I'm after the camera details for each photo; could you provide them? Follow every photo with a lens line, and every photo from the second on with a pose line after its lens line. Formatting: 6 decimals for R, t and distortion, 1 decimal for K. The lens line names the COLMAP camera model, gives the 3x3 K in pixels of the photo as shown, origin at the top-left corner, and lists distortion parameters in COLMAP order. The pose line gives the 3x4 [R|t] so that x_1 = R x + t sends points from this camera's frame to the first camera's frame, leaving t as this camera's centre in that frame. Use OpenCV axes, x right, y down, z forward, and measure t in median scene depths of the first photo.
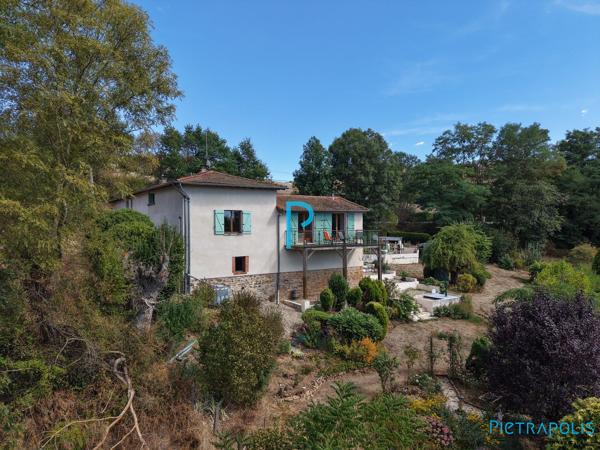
lens RADIAL K [[417.8, 0, 298.4], [0, 417.8, 224.8], [0, 0, 1]] dist [0.073708, -0.083713]
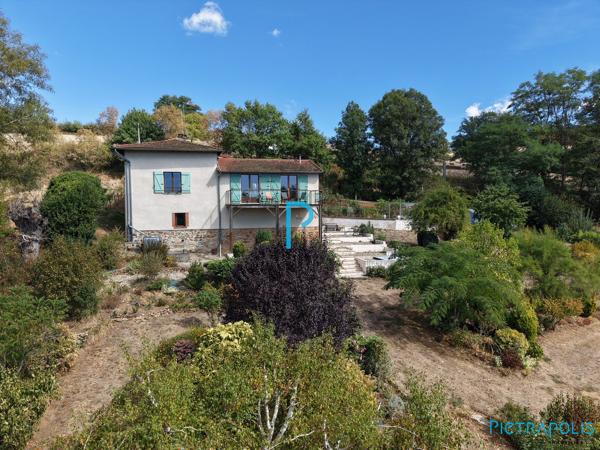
lens RADIAL K [[417.8, 0, 298.4], [0, 417.8, 224.8], [0, 0, 1]] dist [0.073708, -0.083713]
pose [[0.942657, 0.017357, -0.333311, 0.516008], [0.002572, 0.998239, 0.059257, 0.038682], [0.333753, -0.056717, 0.940953, 0.024741]]
